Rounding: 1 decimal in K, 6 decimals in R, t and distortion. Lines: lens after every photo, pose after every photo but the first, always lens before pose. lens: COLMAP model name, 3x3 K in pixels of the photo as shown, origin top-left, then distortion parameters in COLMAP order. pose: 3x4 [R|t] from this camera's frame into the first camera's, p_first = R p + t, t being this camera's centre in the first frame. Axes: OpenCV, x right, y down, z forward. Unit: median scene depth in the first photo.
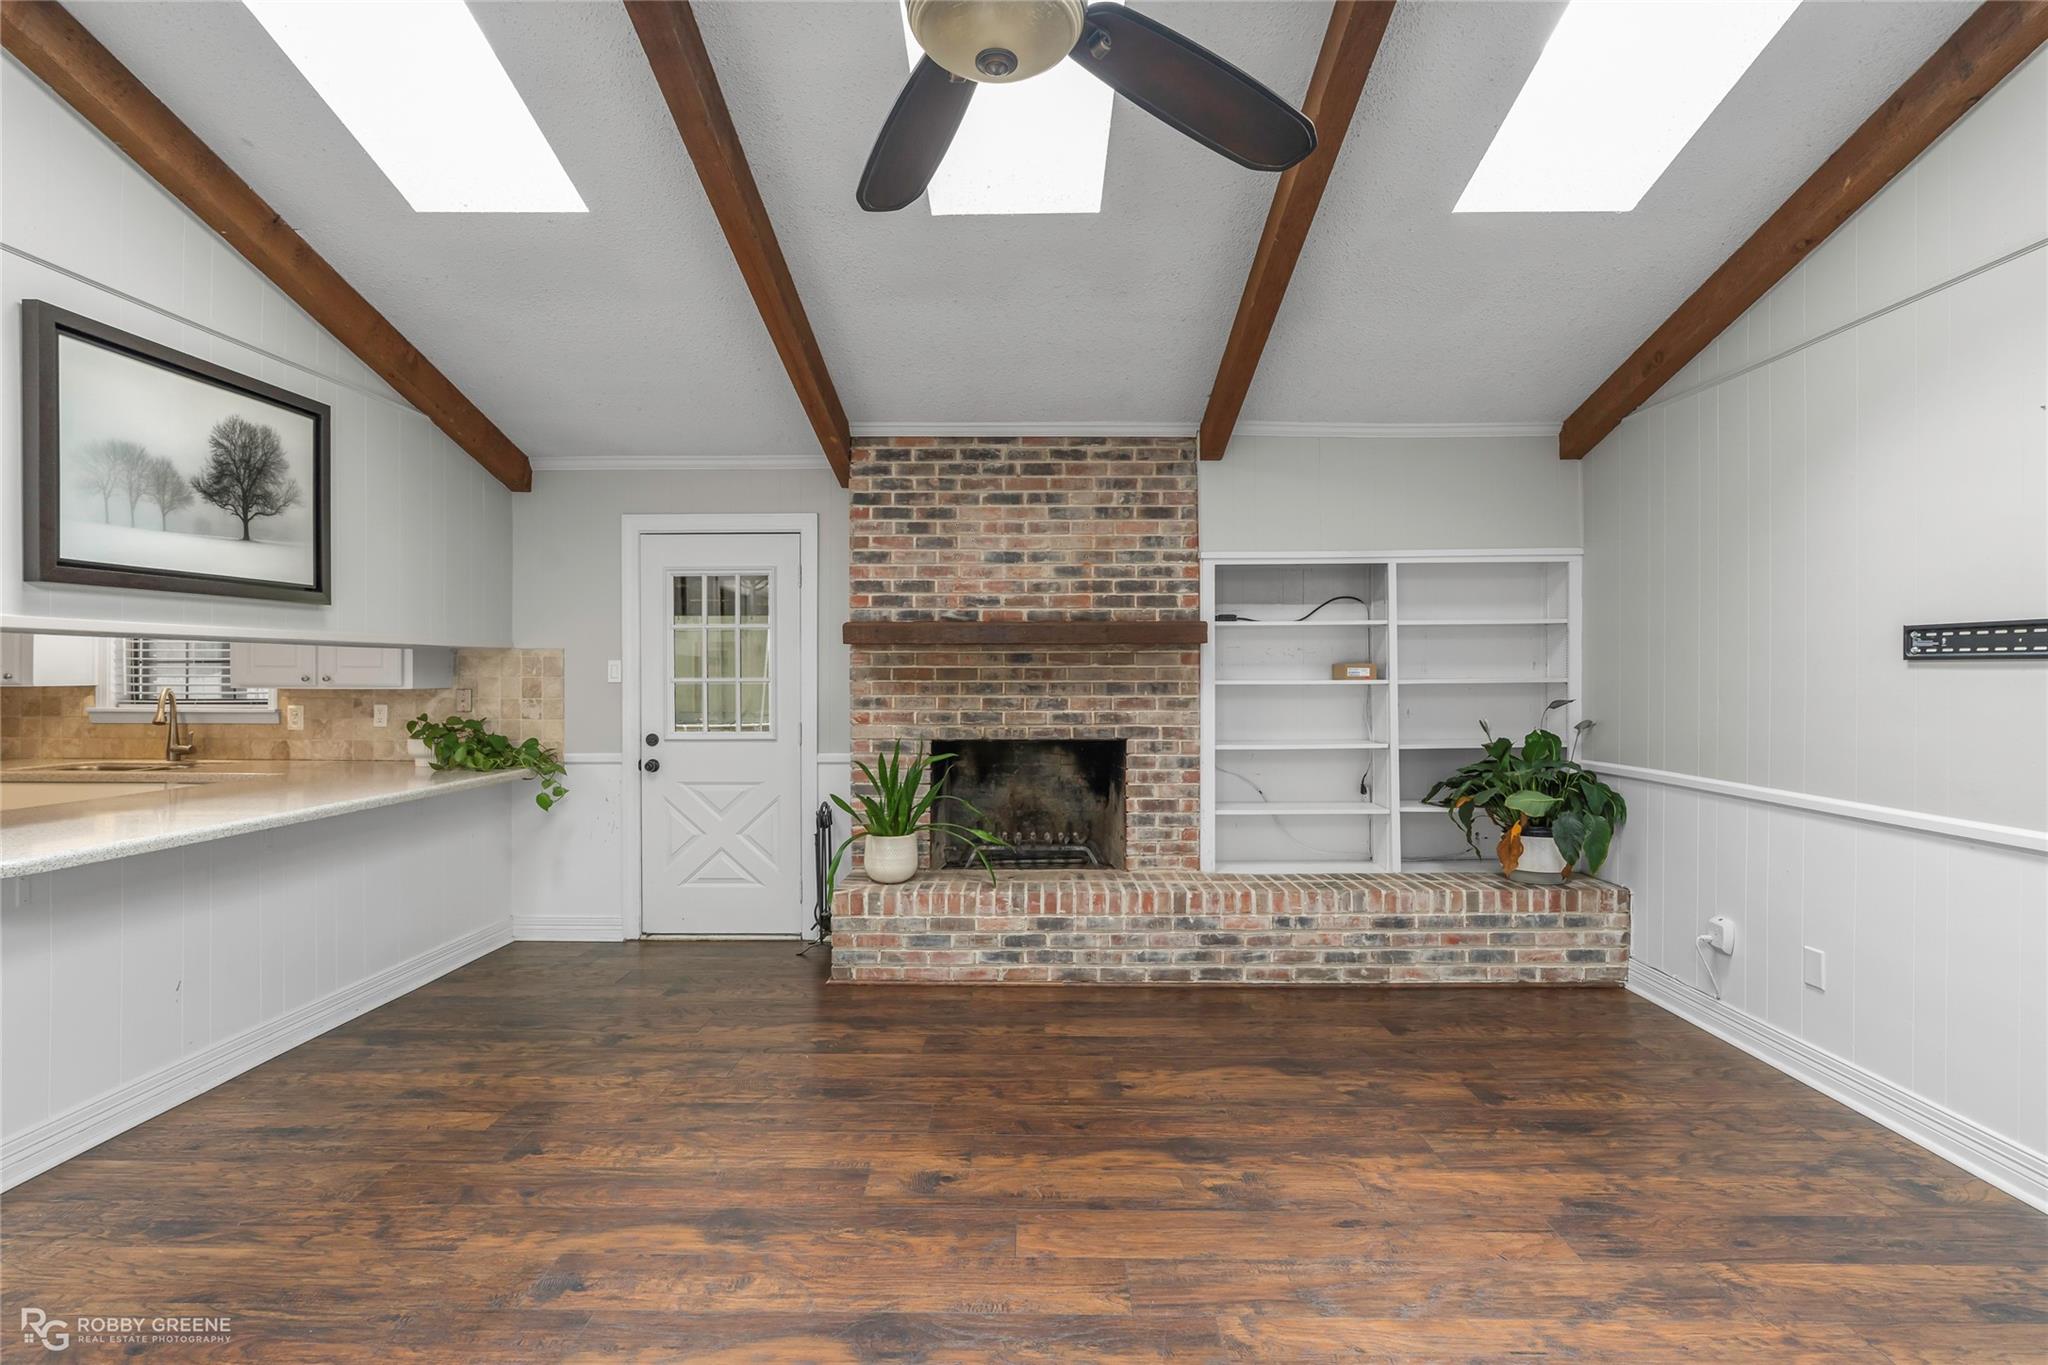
lens RADIAL K [[981.1, 0, 1028.2], [0, 981.1, 677.6], [0, 0, 1]] dist [-0.002357, 0.000560]
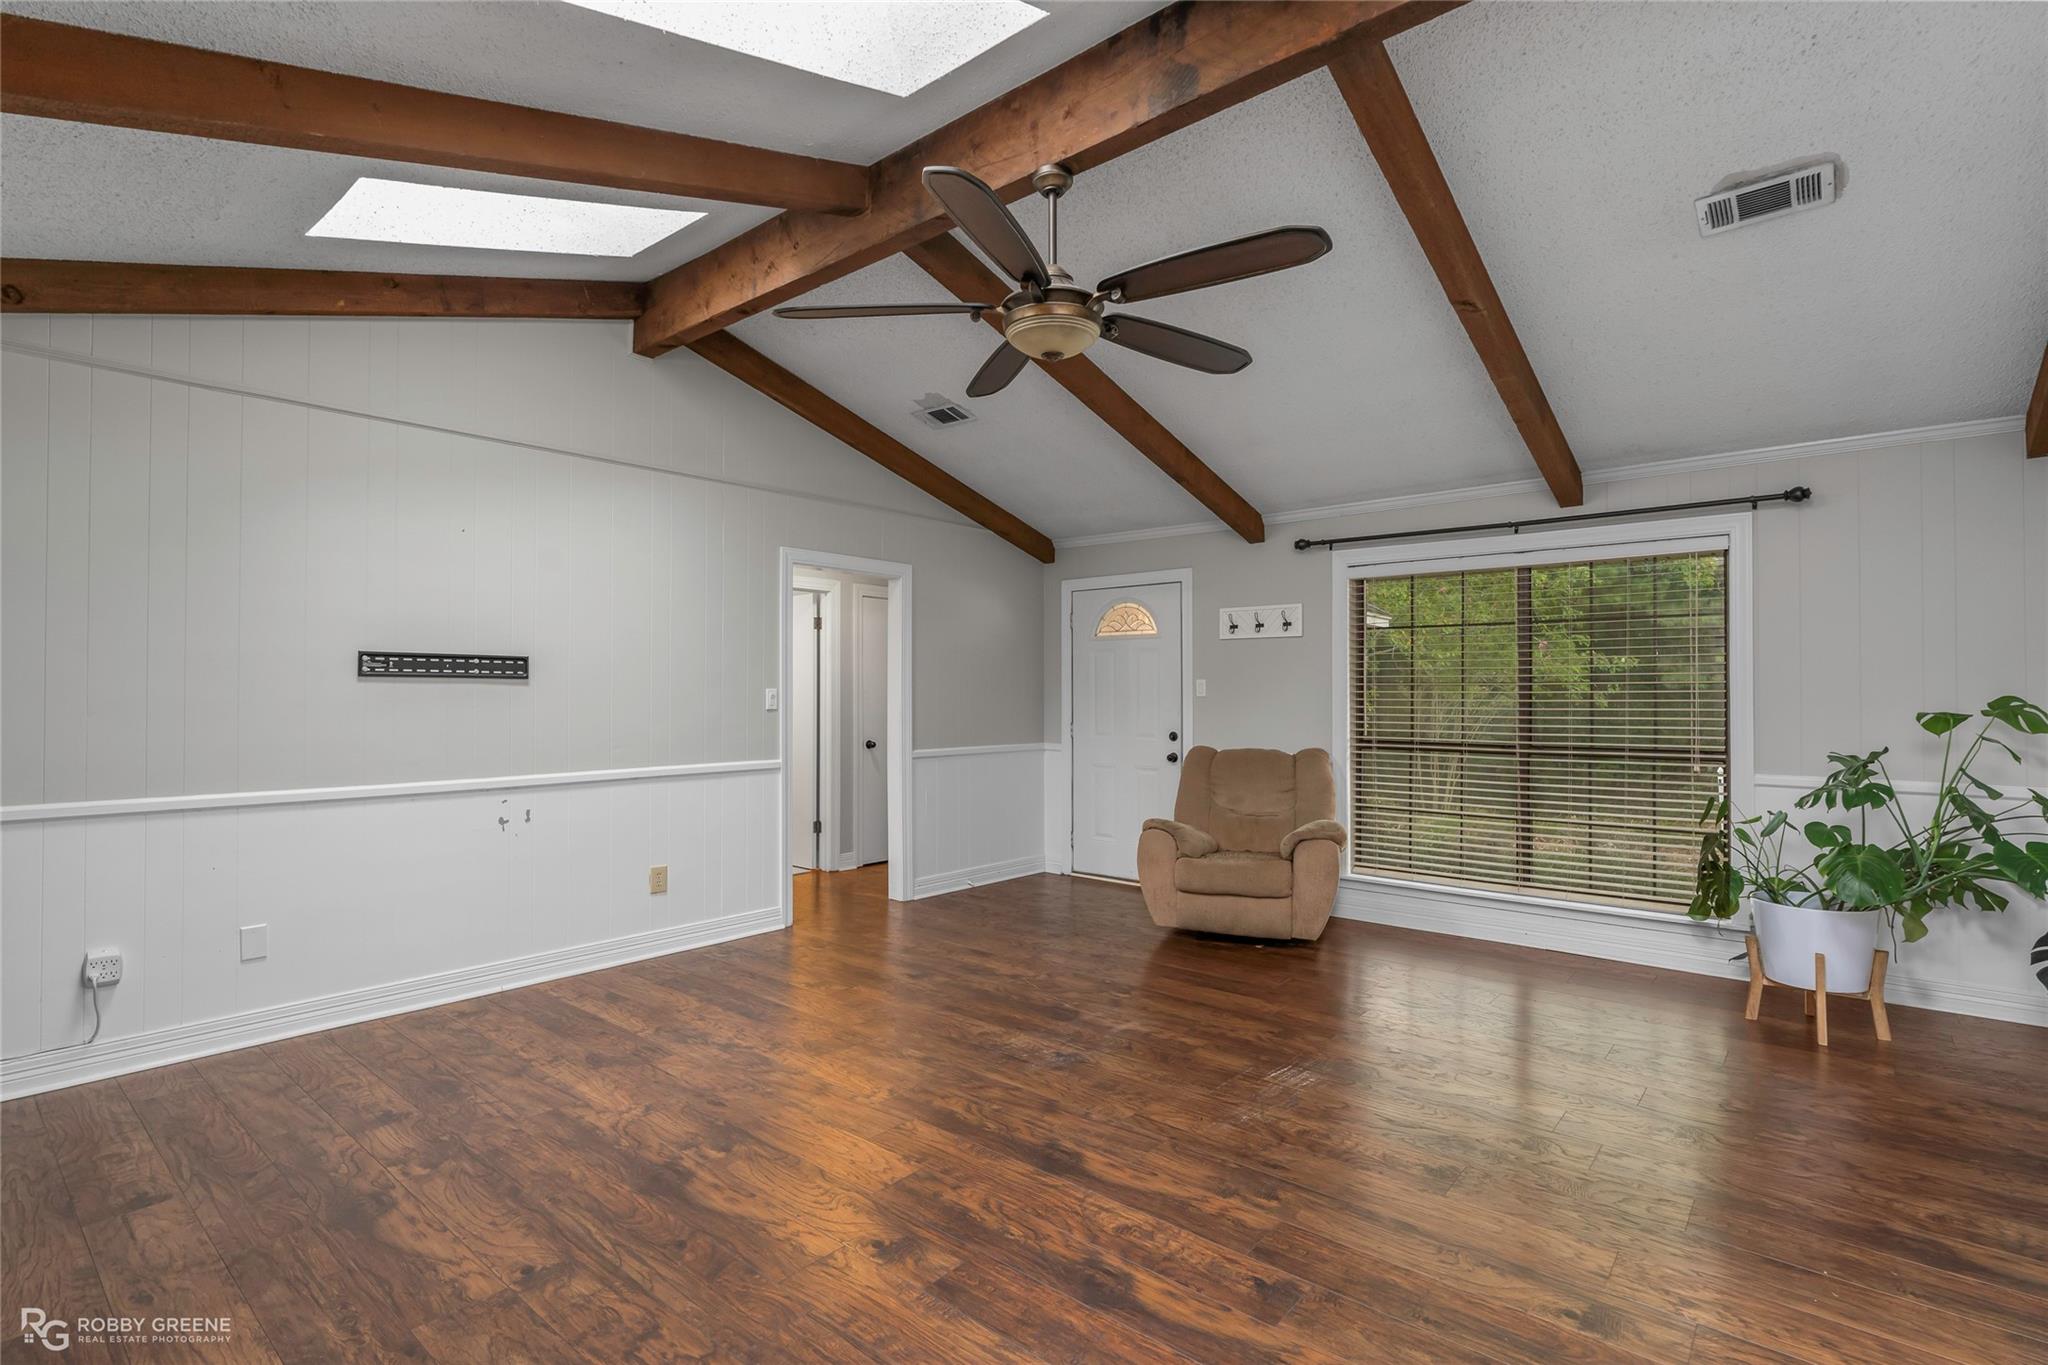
lens RADIAL K [[981.1, 0, 1028.0], [0, 981.1, 682.4], [0, 0, 1]] dist [-0.002357, 0.000560]
pose [[-0.776278, 0.003453, 0.630382, -0.759467], [0.000313, 0.999987, -0.005091, -0.001834], [-0.630391, -0.003755, -0.776269, 1.611530]]
